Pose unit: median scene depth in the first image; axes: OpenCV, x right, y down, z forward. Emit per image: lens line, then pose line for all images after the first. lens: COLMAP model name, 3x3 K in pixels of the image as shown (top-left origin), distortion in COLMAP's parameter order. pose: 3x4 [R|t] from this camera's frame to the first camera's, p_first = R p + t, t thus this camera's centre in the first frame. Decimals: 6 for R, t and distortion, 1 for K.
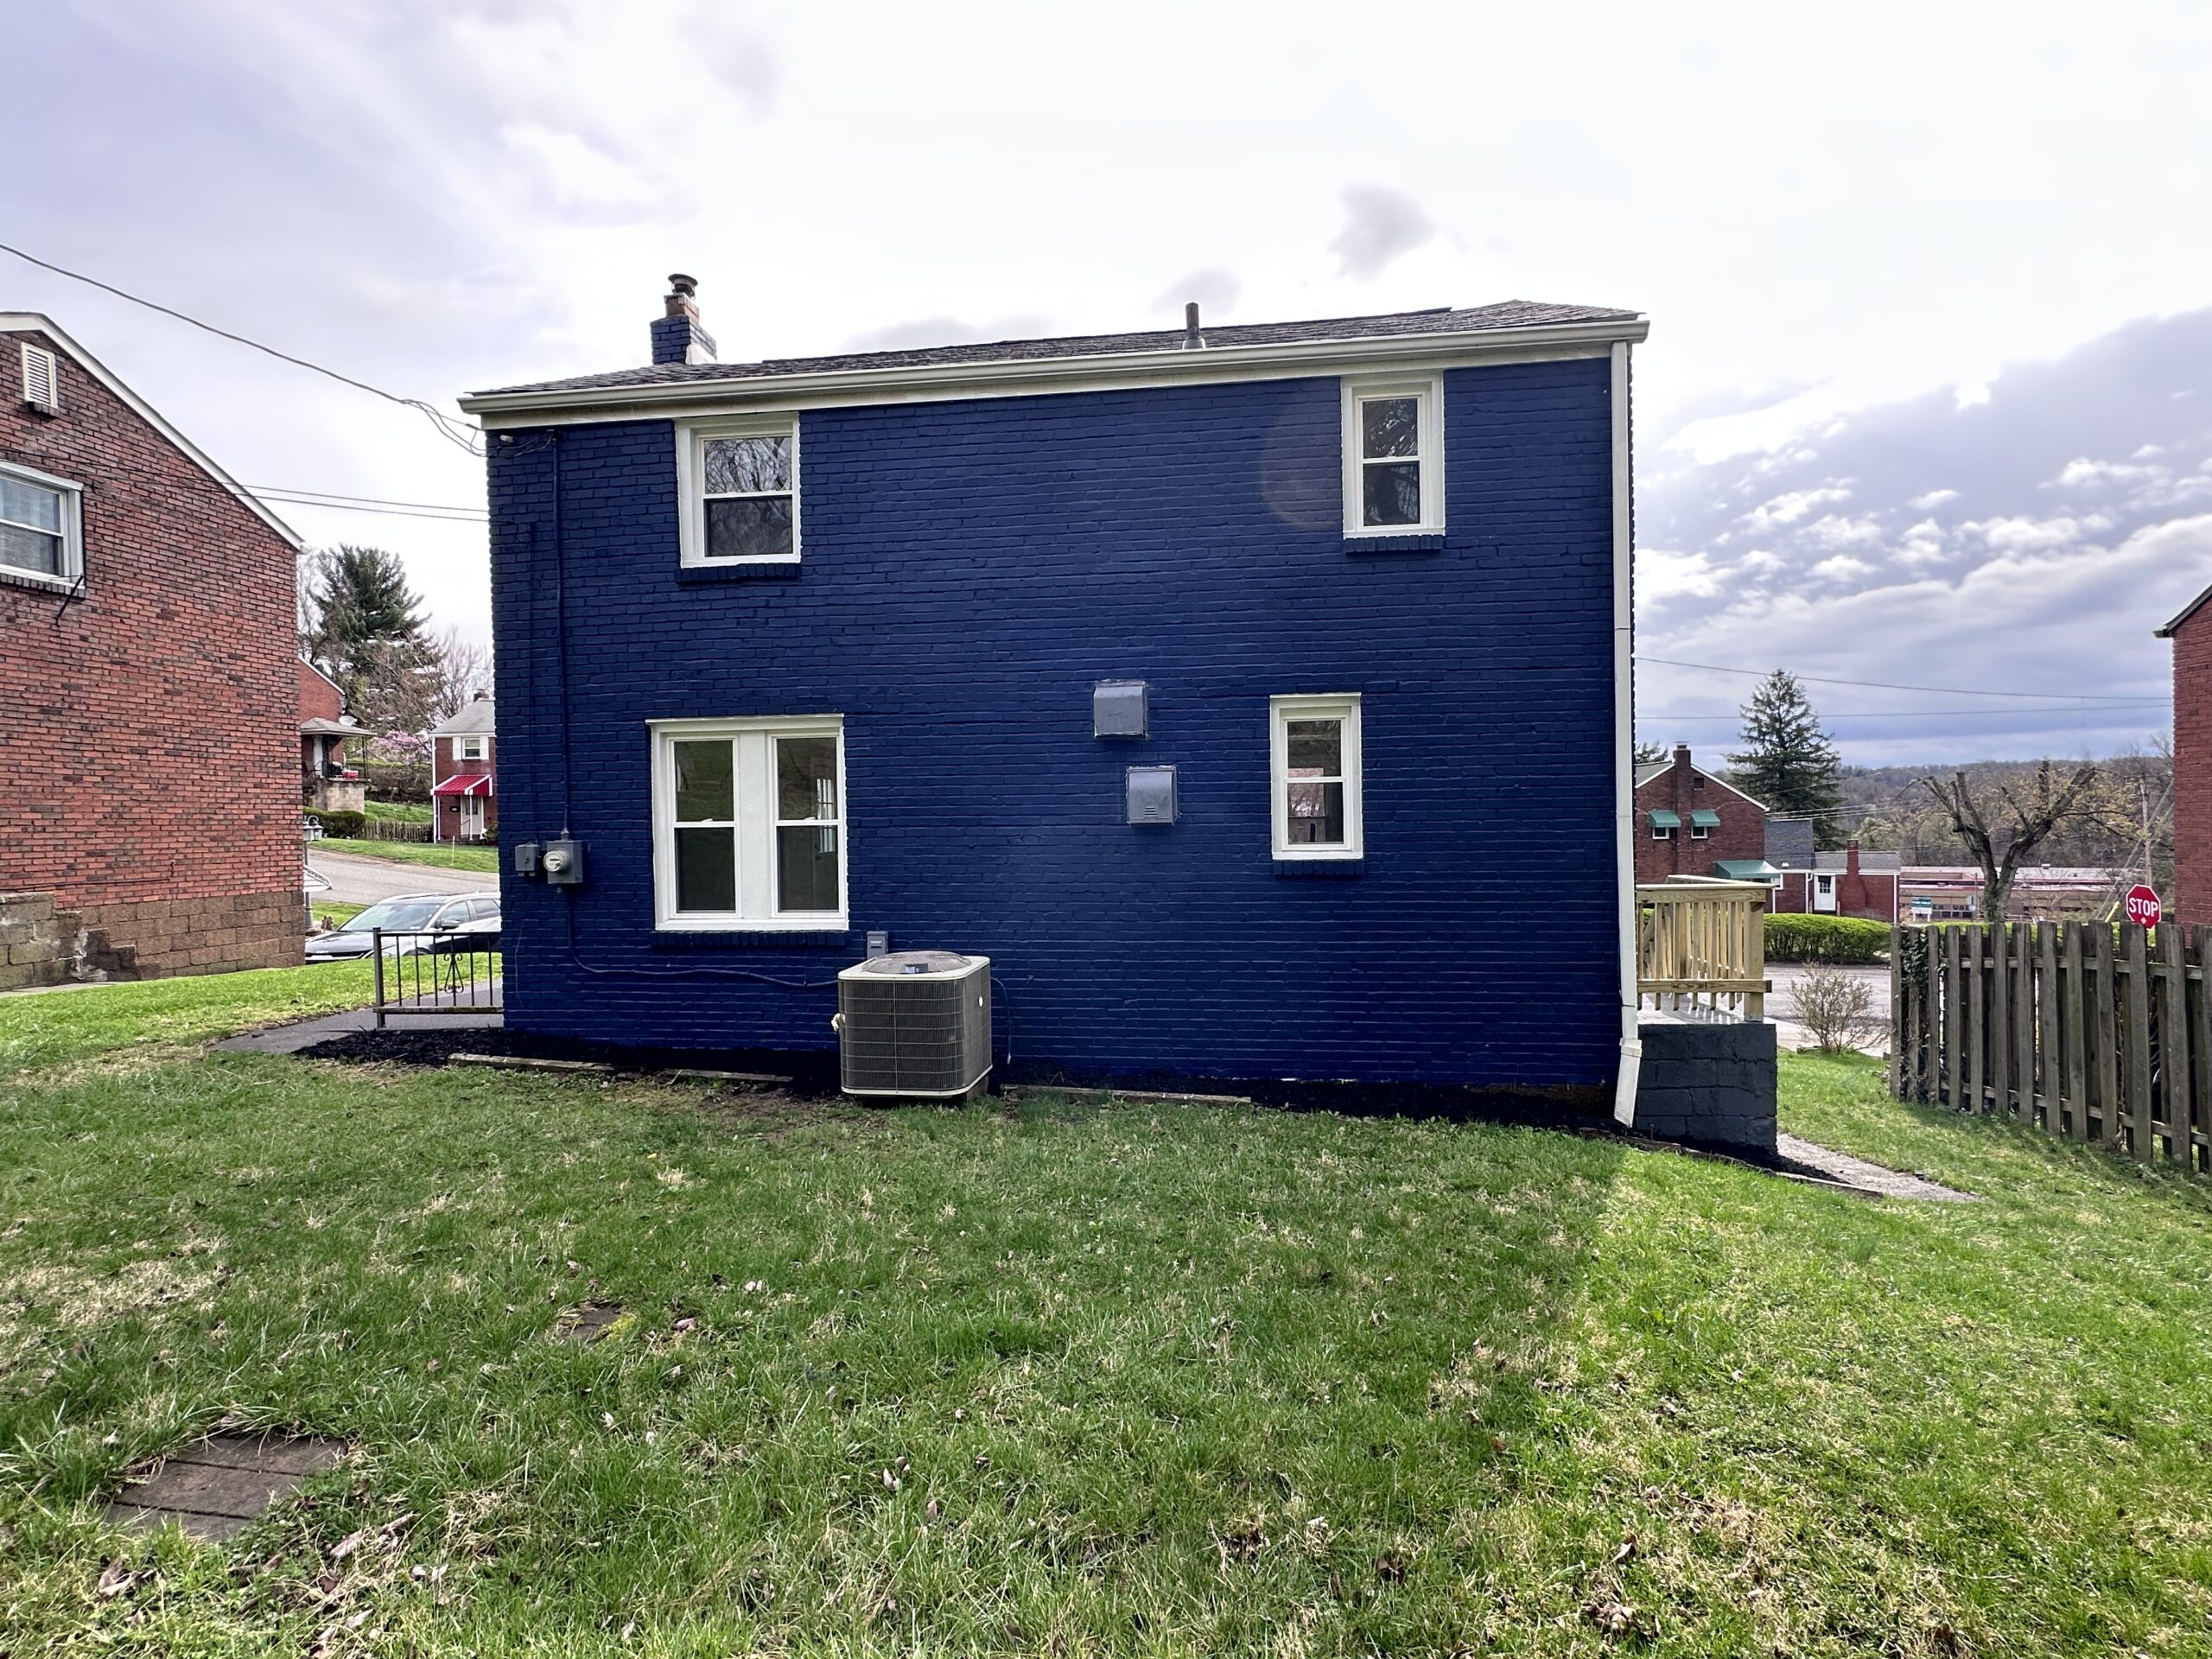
lens RADIAL K [[1100.3, 0, 1106.3], [0, 1100.3, 826.8], [0, 0, 1]] dist [0.000108, 0.000014]
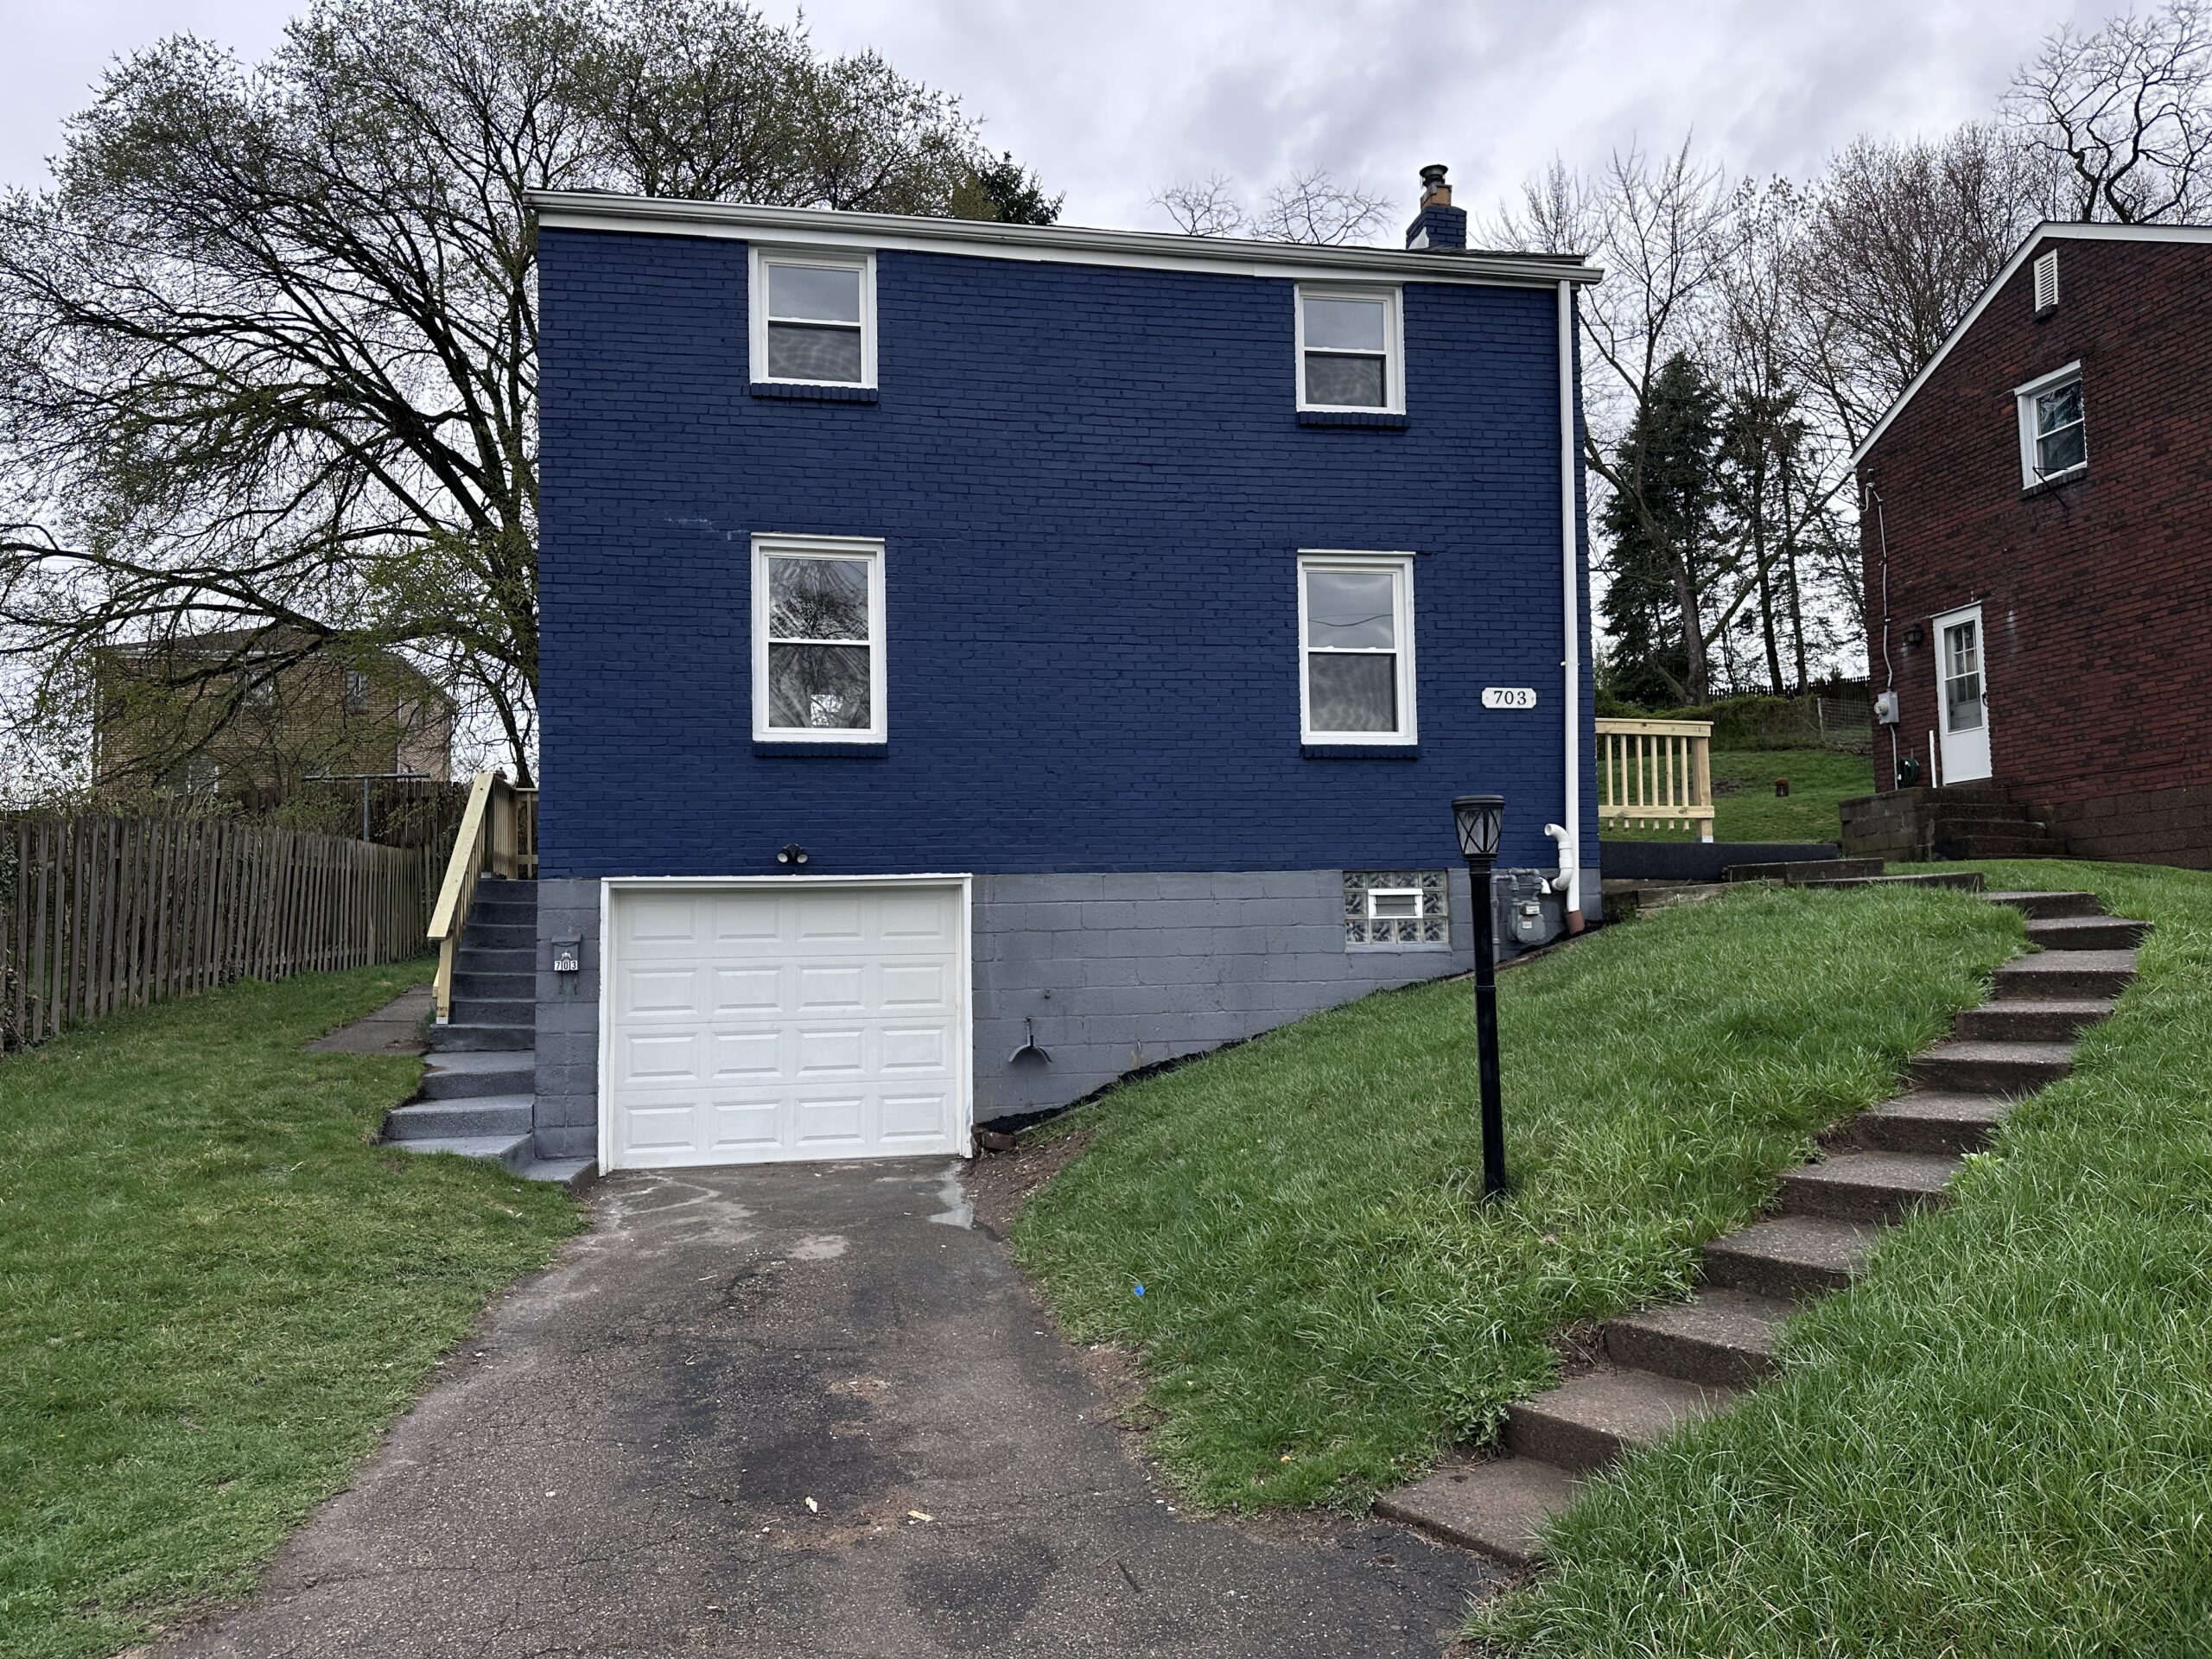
lens RADIAL K [[1567.3, 0, 1108.9], [0, 1567.3, 835.3], [0, 0, 1]] dist [0.054973, -0.028094]
pose [[-0.952265, 0.005072, -0.305232, 0.305547], [0.026727, 0.997408, -0.066808, 0.173339], [0.304102, -0.071776, -0.949932, 2.028402]]
